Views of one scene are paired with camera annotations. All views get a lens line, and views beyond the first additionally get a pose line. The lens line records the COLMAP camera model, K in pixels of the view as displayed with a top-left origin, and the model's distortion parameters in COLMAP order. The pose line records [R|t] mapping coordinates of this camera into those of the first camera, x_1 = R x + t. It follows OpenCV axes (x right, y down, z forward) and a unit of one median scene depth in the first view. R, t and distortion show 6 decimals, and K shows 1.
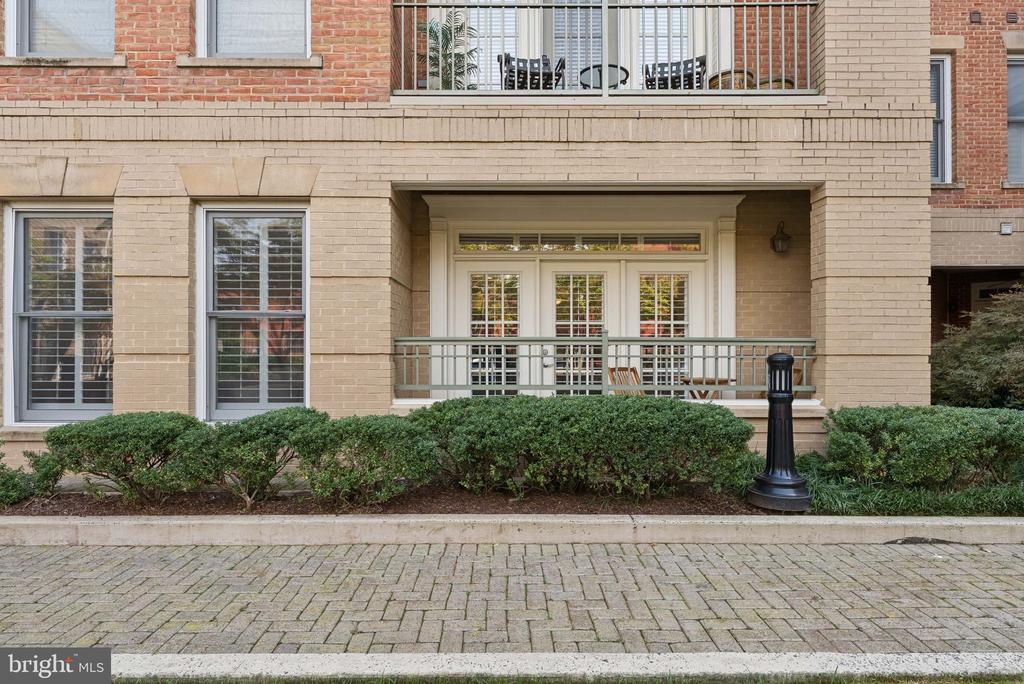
lens RADIAL K [[574.0, 0, 512.4], [0, 574.0, 350.9], [0, 0, 1]] dist [0.002634, -0.000418]
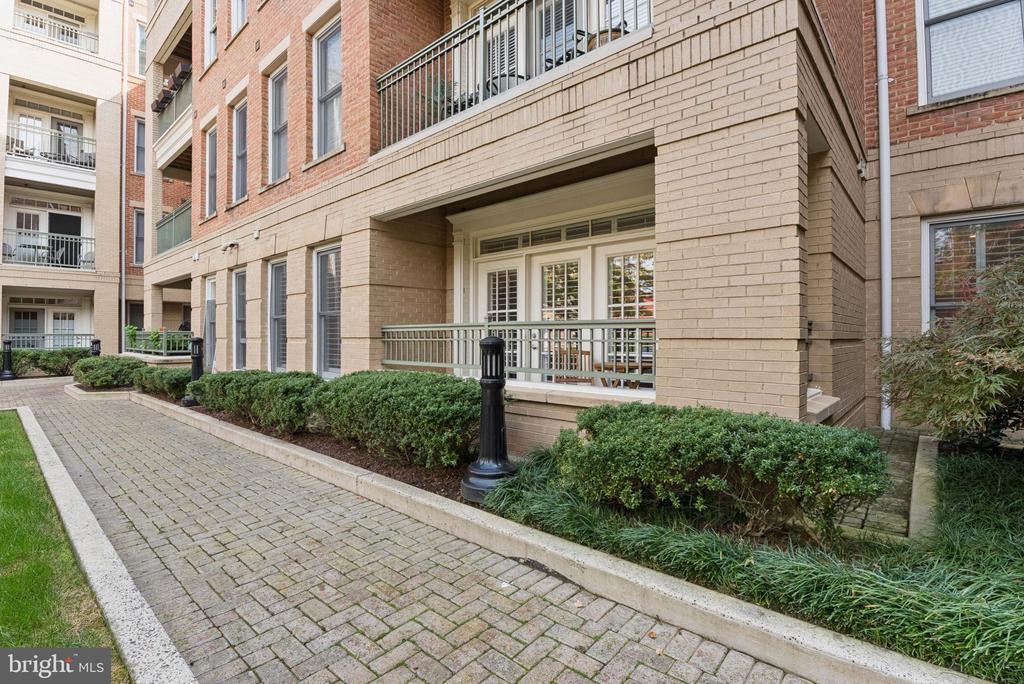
lens RADIAL K [[478.2, 0, 513.4], [0, 478.2, 336.0], [0, 0, 1]] dist [-0.024298, -0.000430]
pose [[0.747028, -0.002935, -0.664786, 0.867989], [0.004353, 0.999990, 0.000477, 0.001880], [0.664778, -0.003250, 0.747034, 0.363231]]
